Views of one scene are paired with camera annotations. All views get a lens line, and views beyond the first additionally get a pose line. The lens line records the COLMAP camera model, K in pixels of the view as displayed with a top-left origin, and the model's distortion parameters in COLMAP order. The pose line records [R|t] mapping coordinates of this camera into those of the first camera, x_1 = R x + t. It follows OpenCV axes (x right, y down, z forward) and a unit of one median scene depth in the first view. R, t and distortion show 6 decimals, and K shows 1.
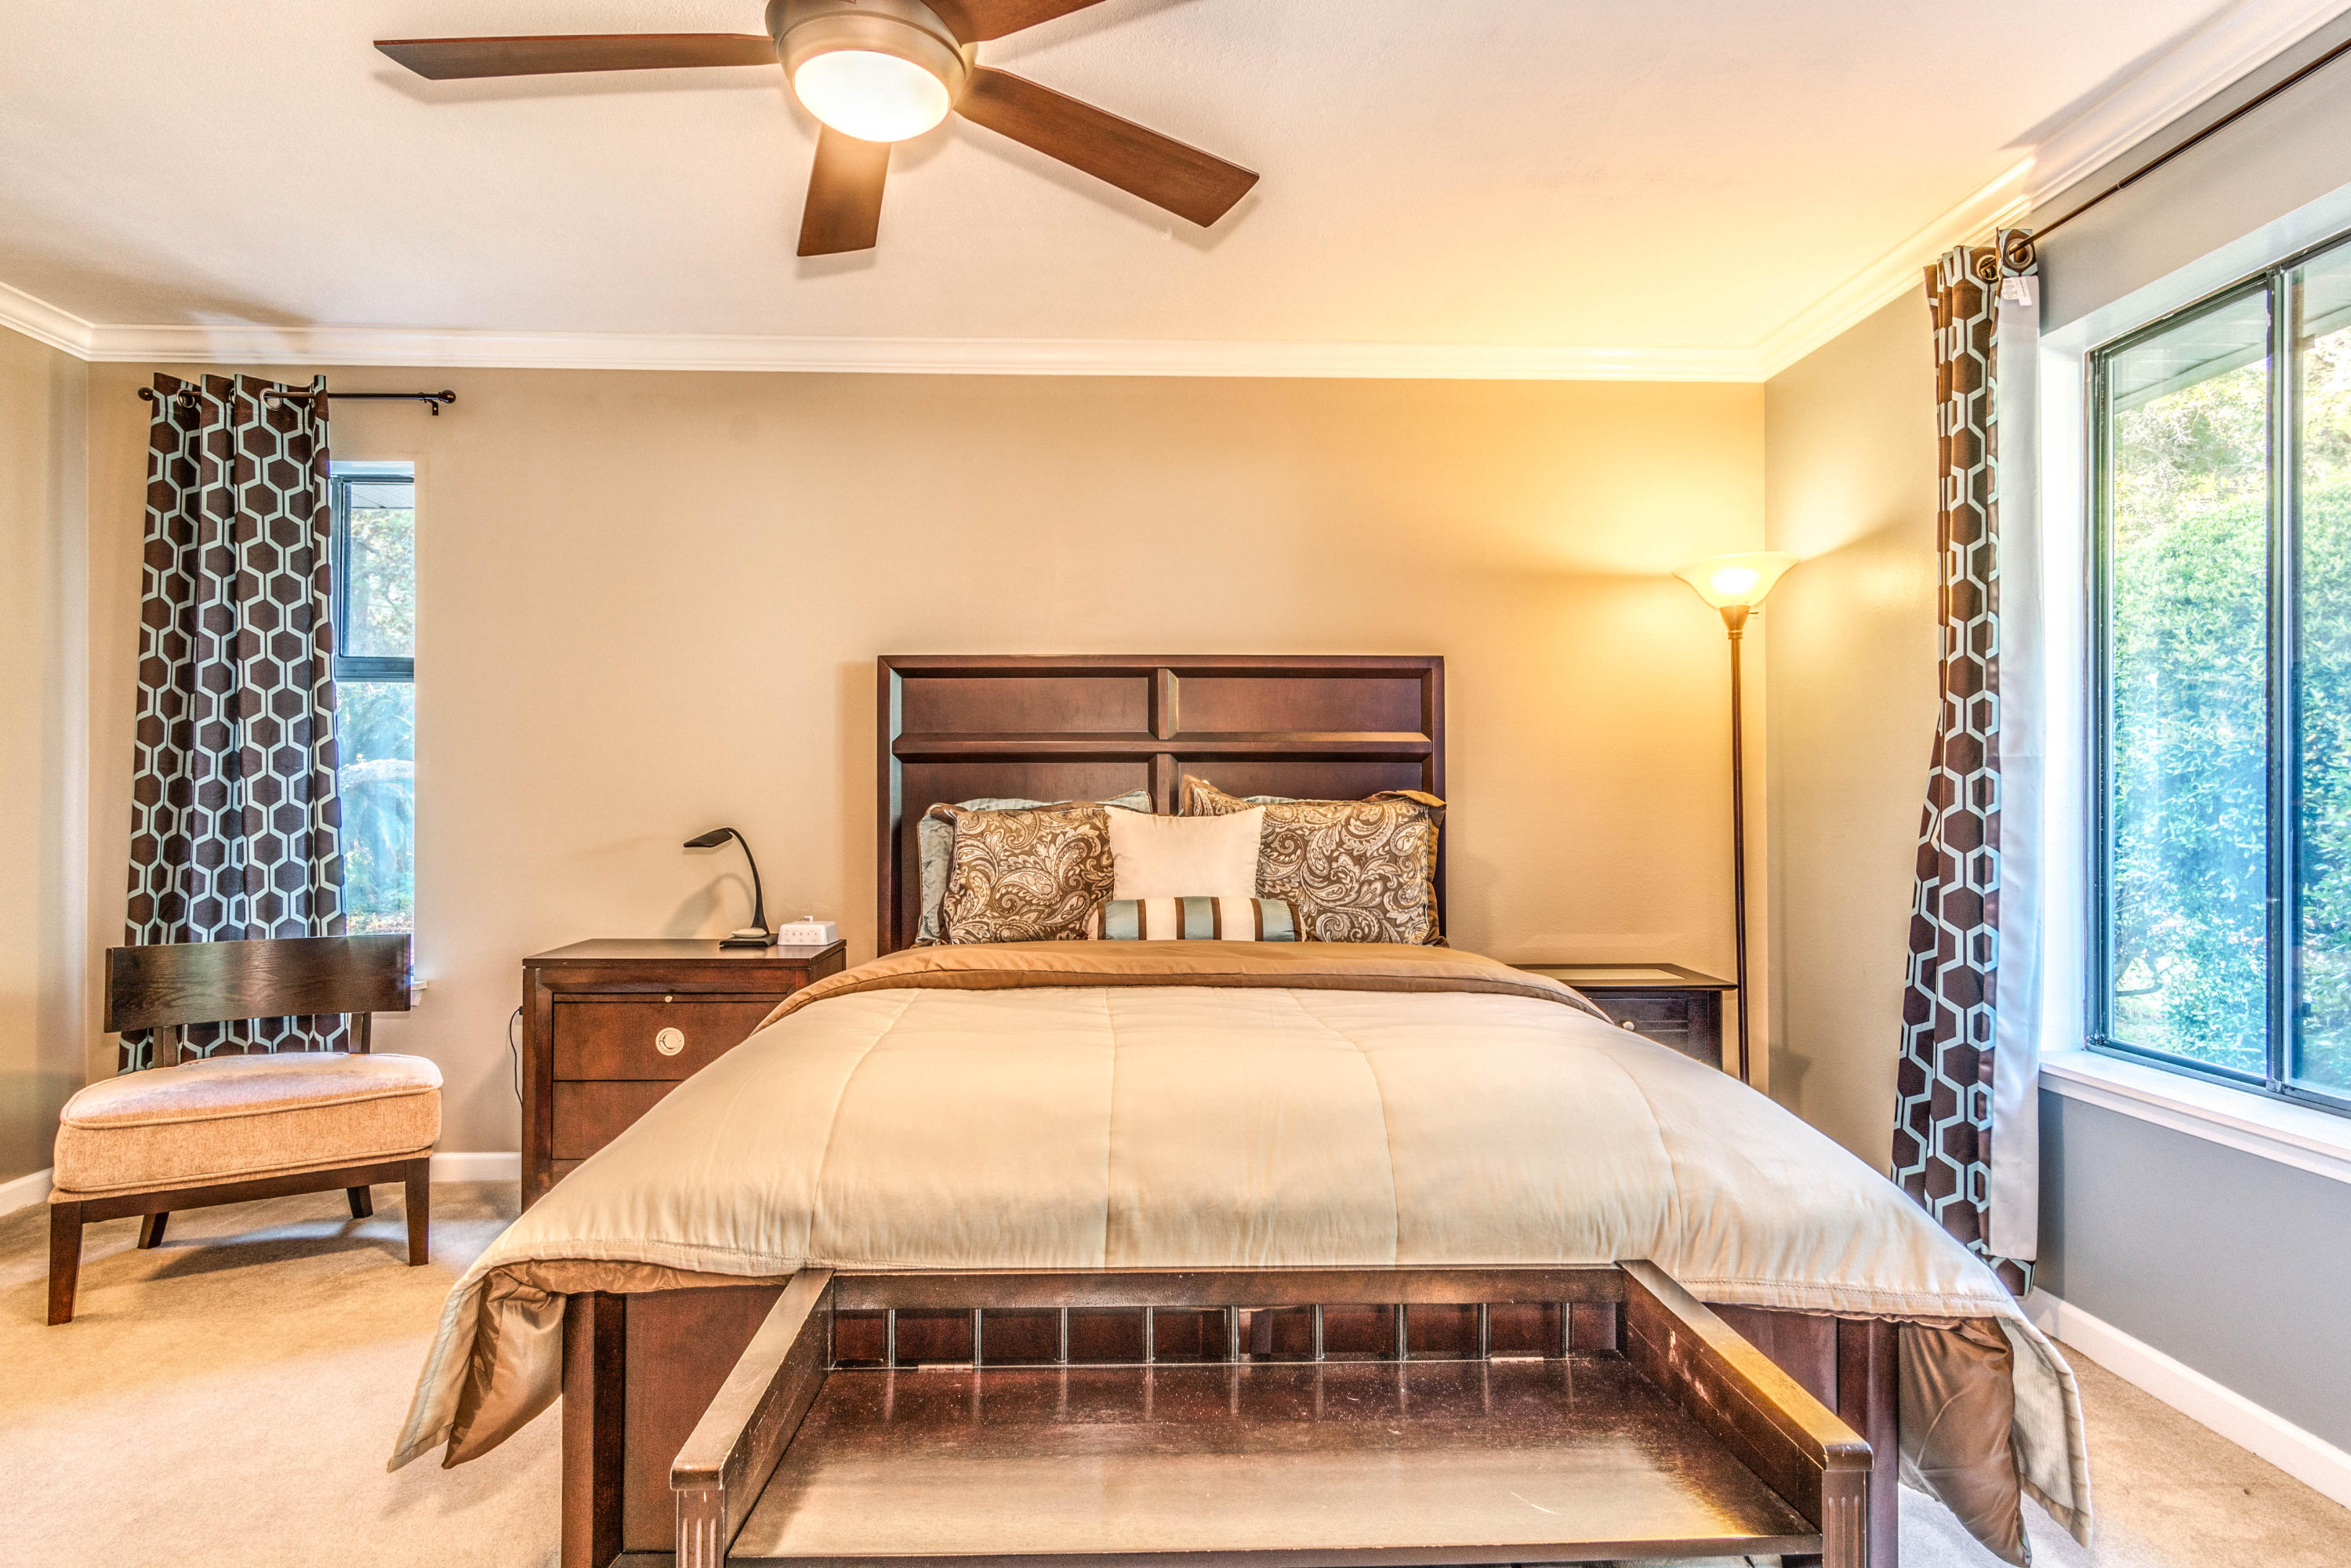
lens RADIAL K [[1302.6, 0, 1165.4], [0, 1302.6, 787.5], [0, 0, 1]] dist [0.005118, 0.001635]
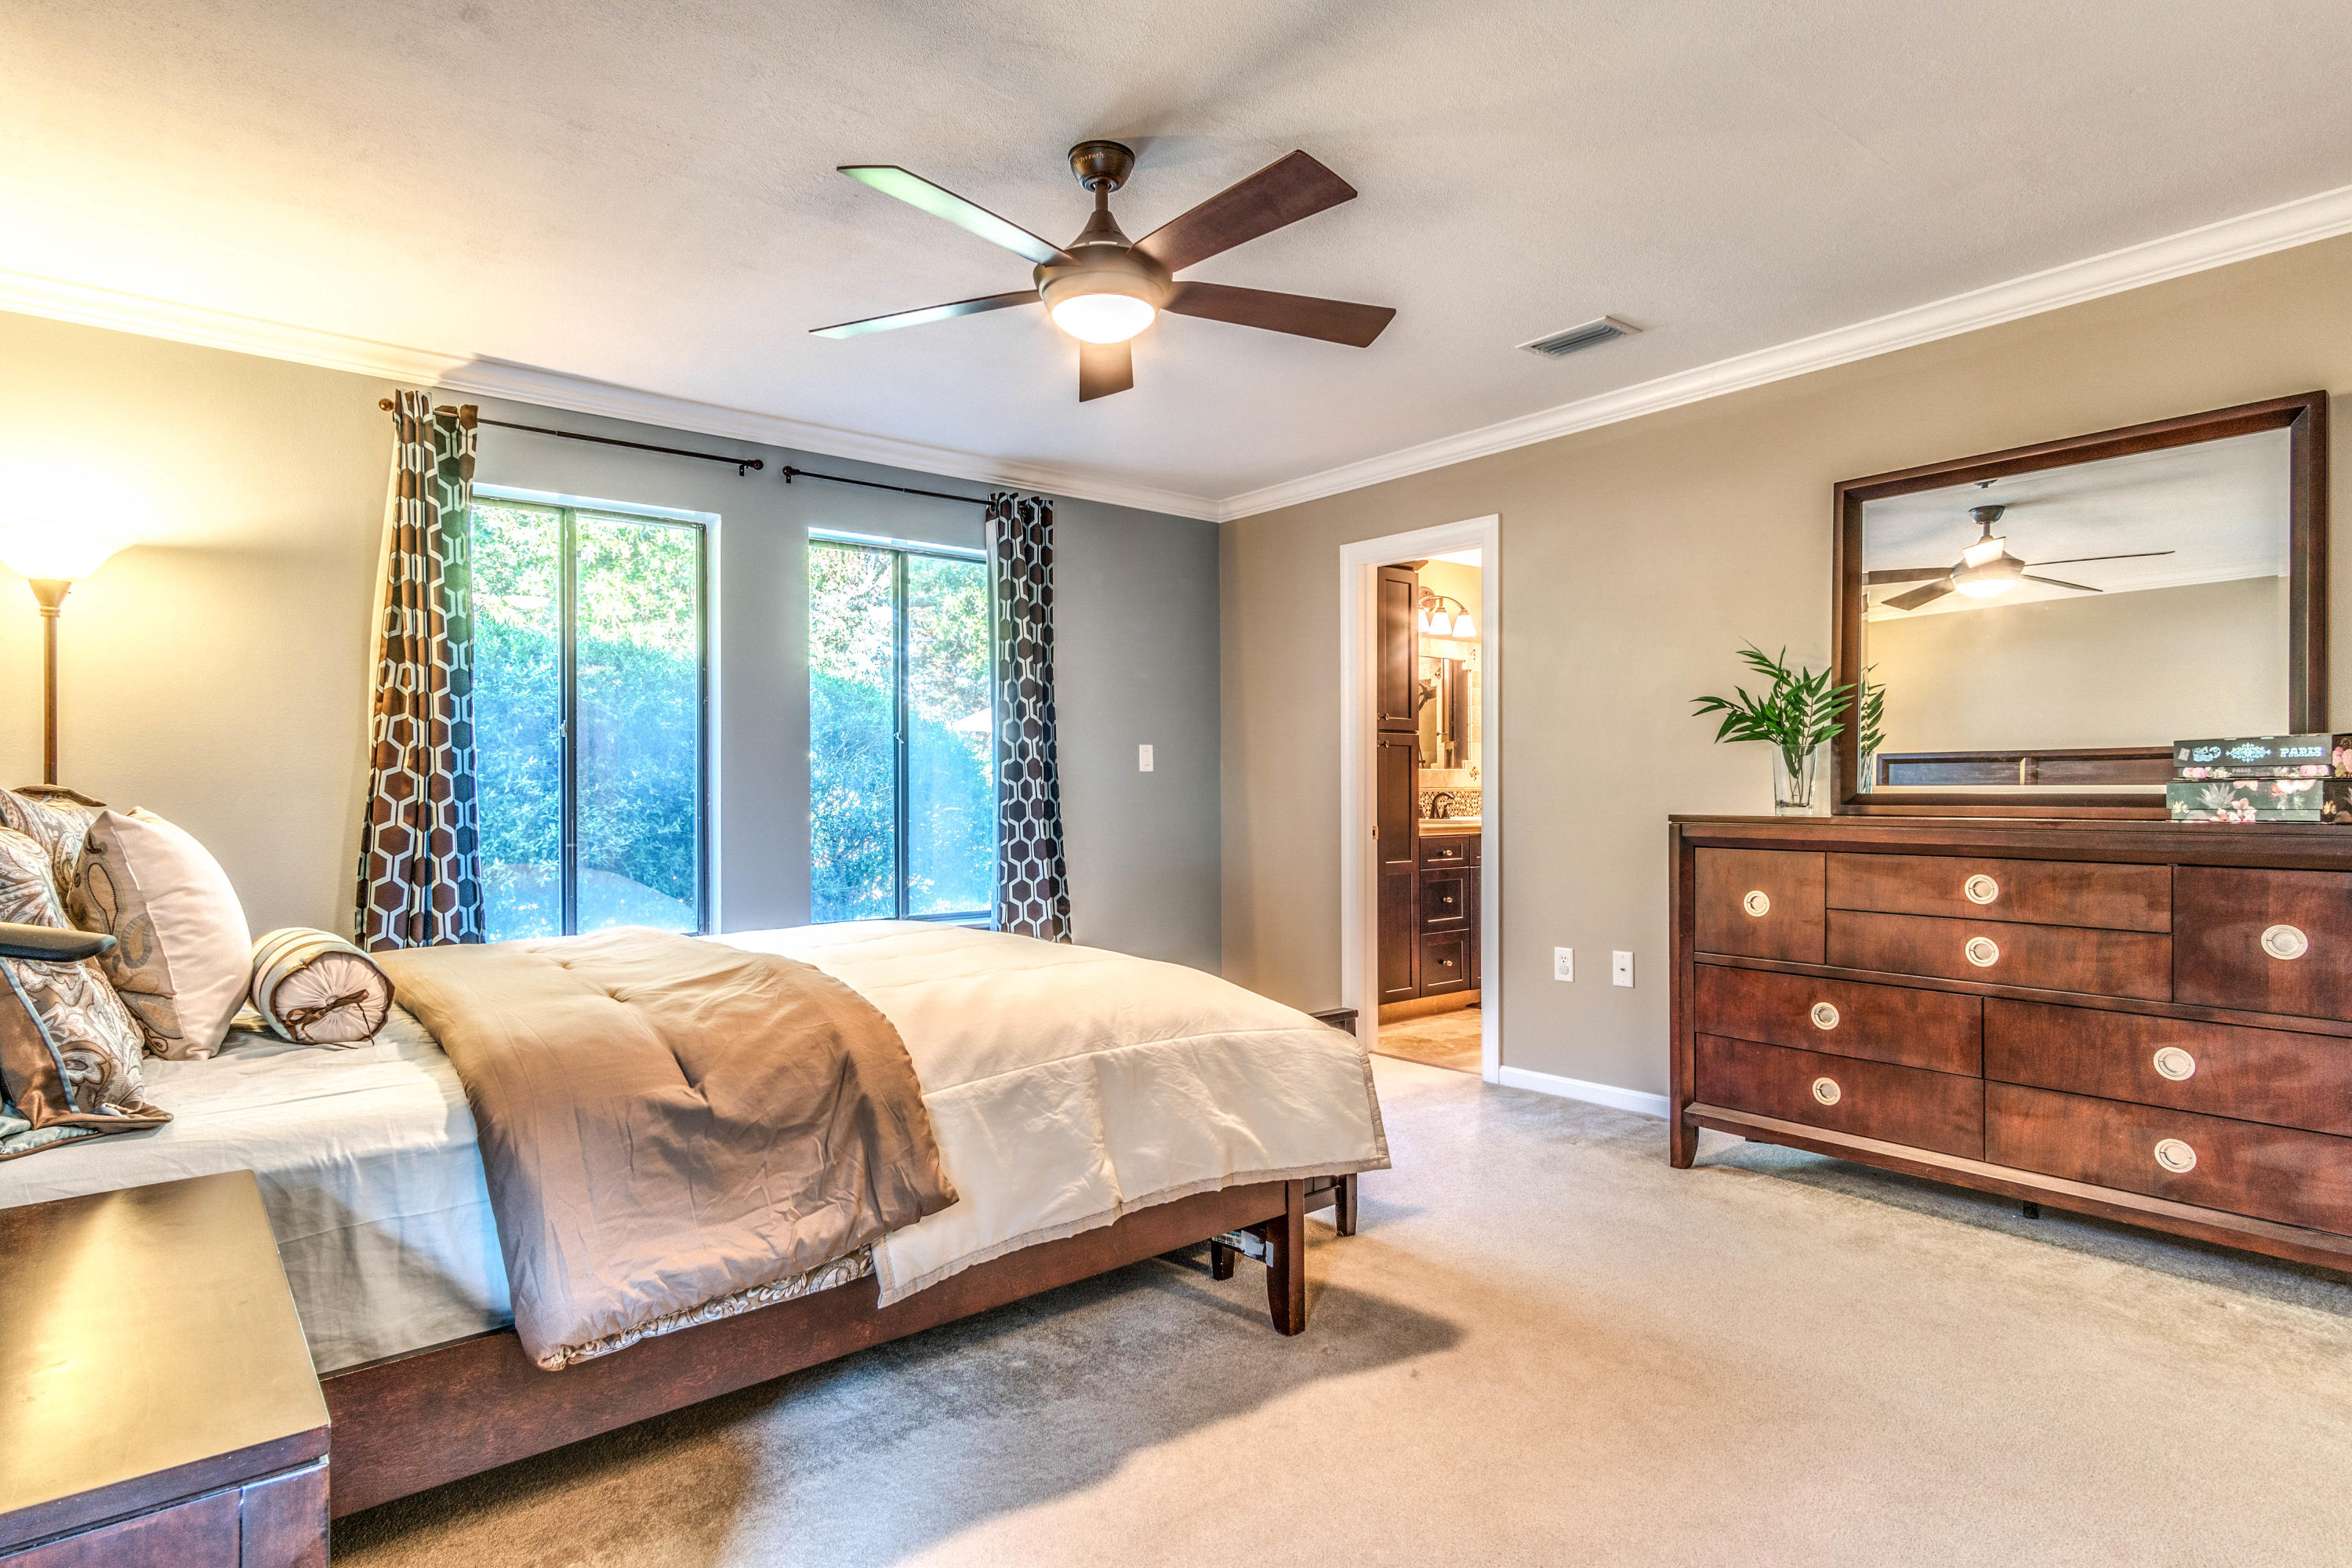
lens RADIAL K [[1255.7, 0, 1162.1], [0, 1255.7, 786.7], [0, 0, 1]] dist [0.004949, 0.002182]
pose [[-0.607358, 0.003196, 0.794422, -0.717398], [-0.000136, 0.999991, -0.004127, 0.006137], [-0.794428, -0.002614, -0.607352, 0.930206]]
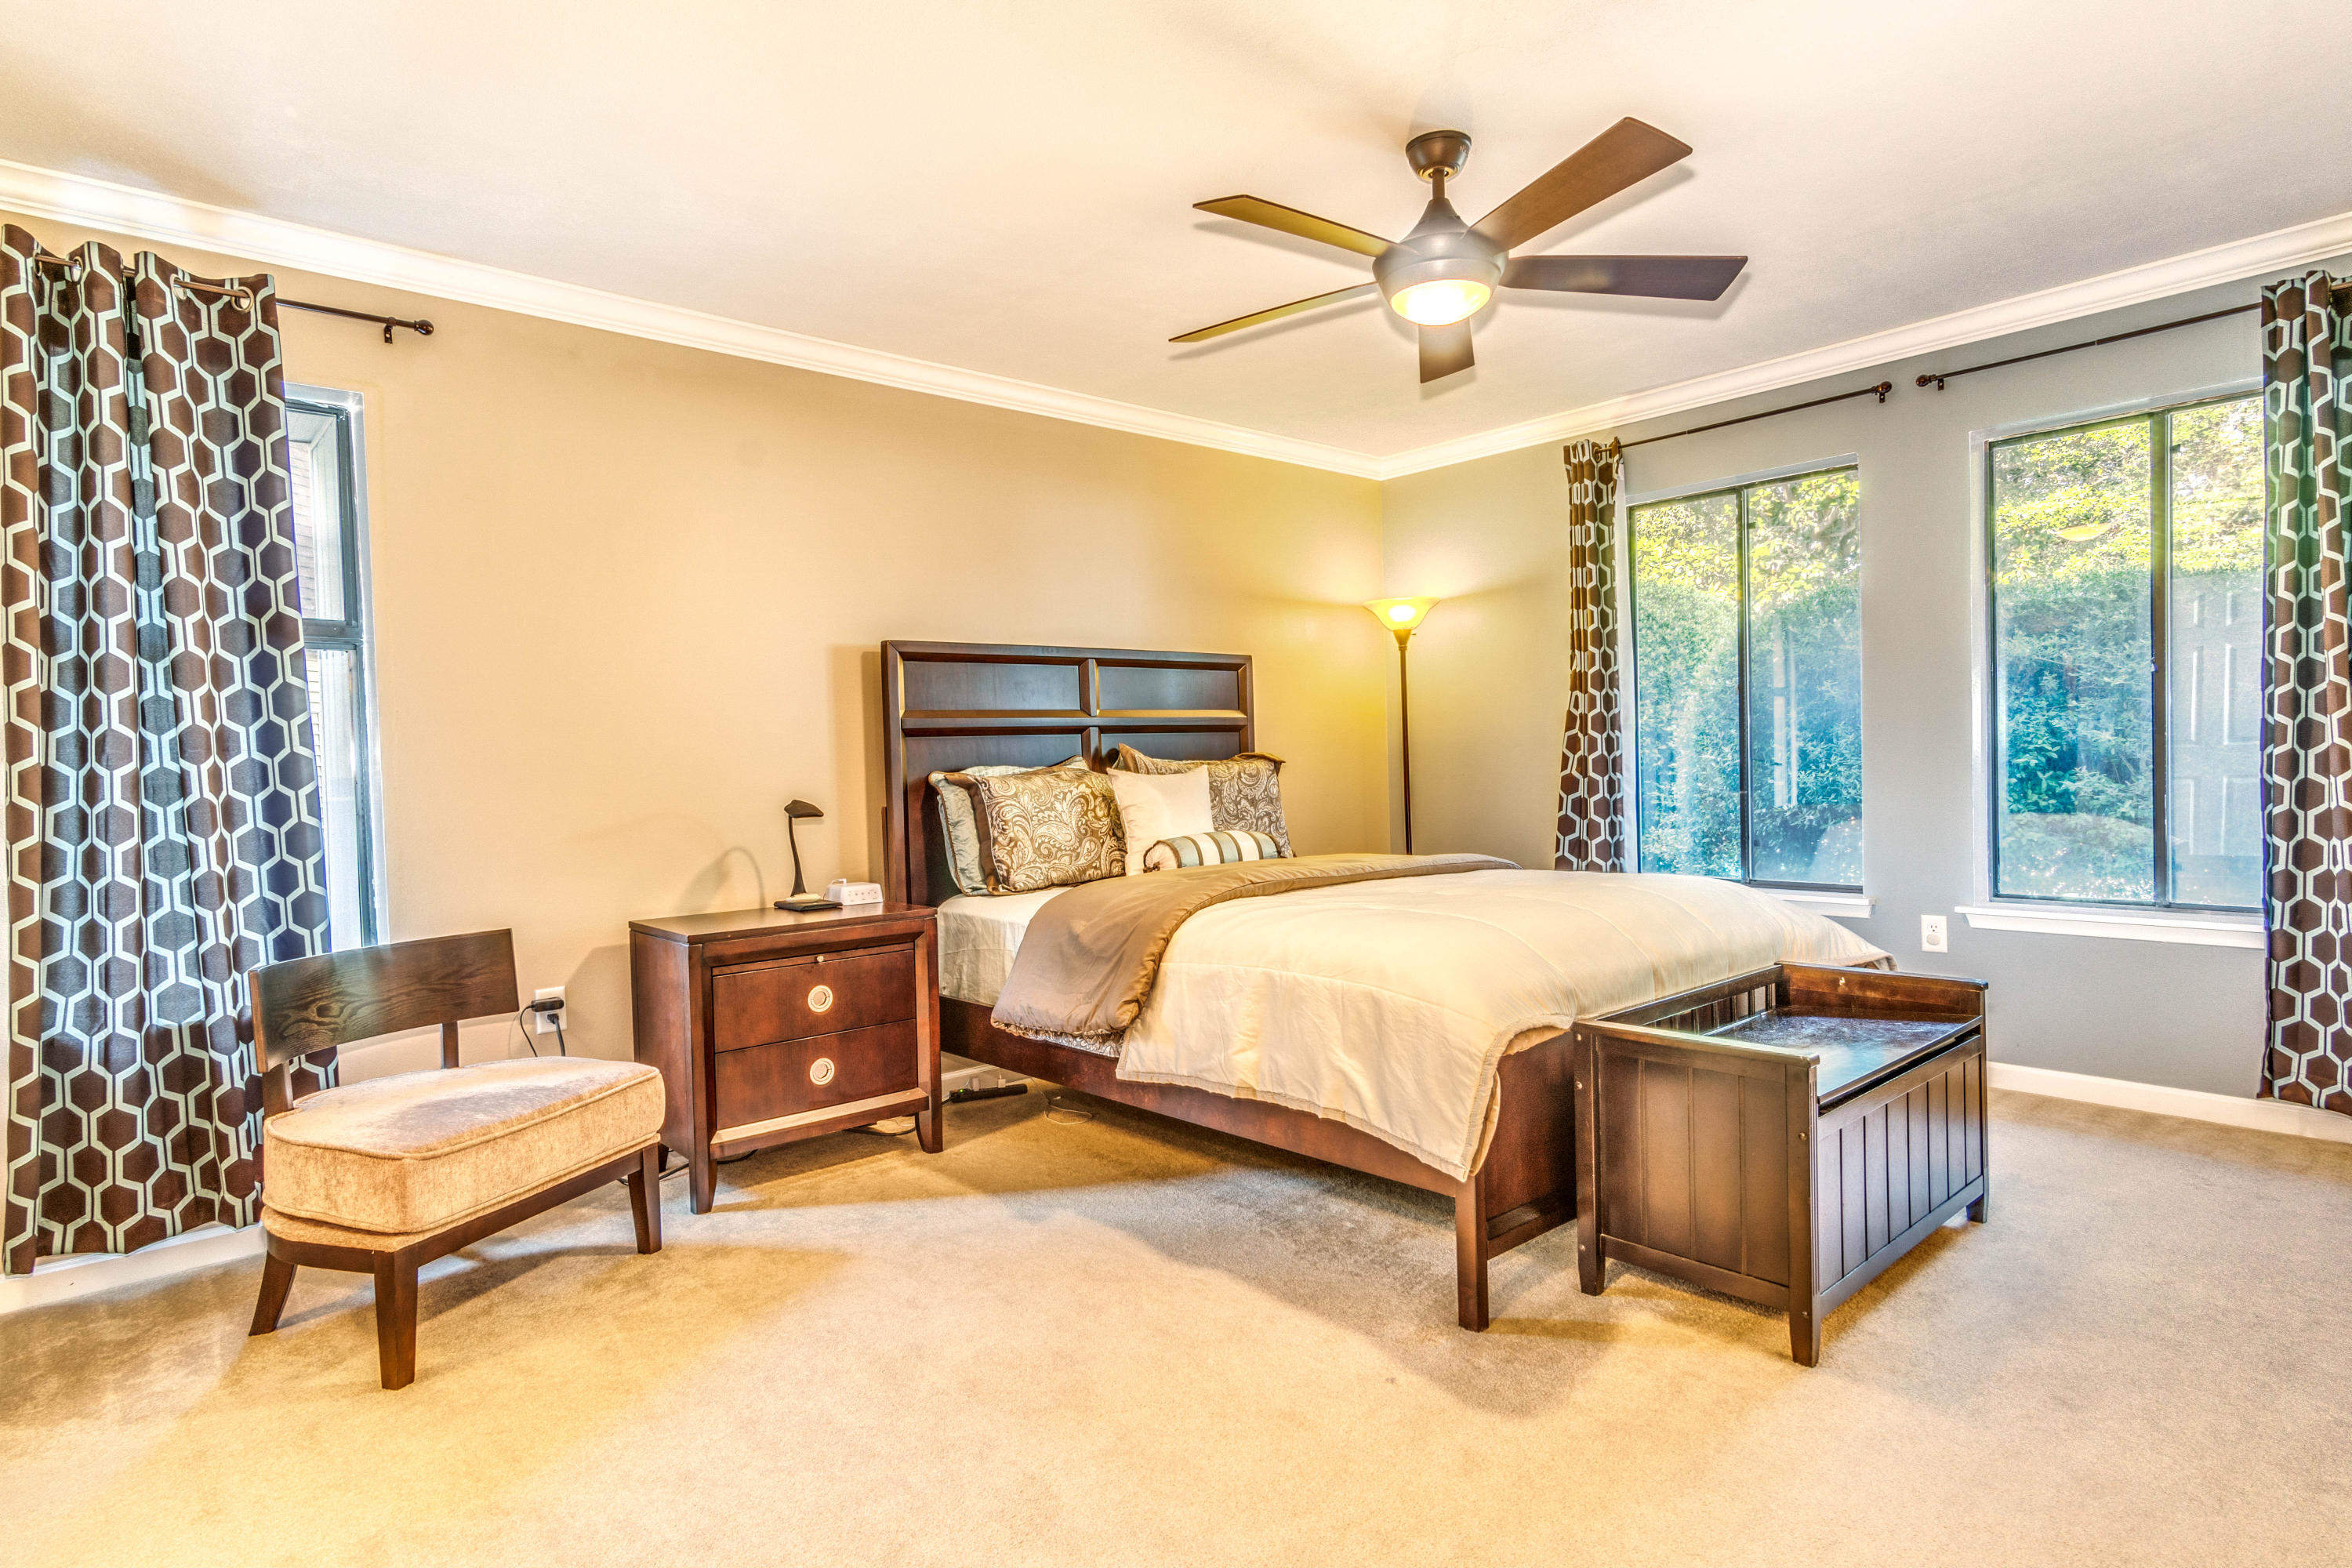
lens RADIAL K [[1255.7, 0, 1162.1], [0, 1255.7, 786.7], [0, 0, 1]] dist [0.004949, 0.002182]
pose [[0.774087, -0.037022, 0.631995, -0.740976], [0.024146, 0.999289, 0.028962, -0.002037], [-0.632618, -0.007159, 0.774431, 0.024543]]
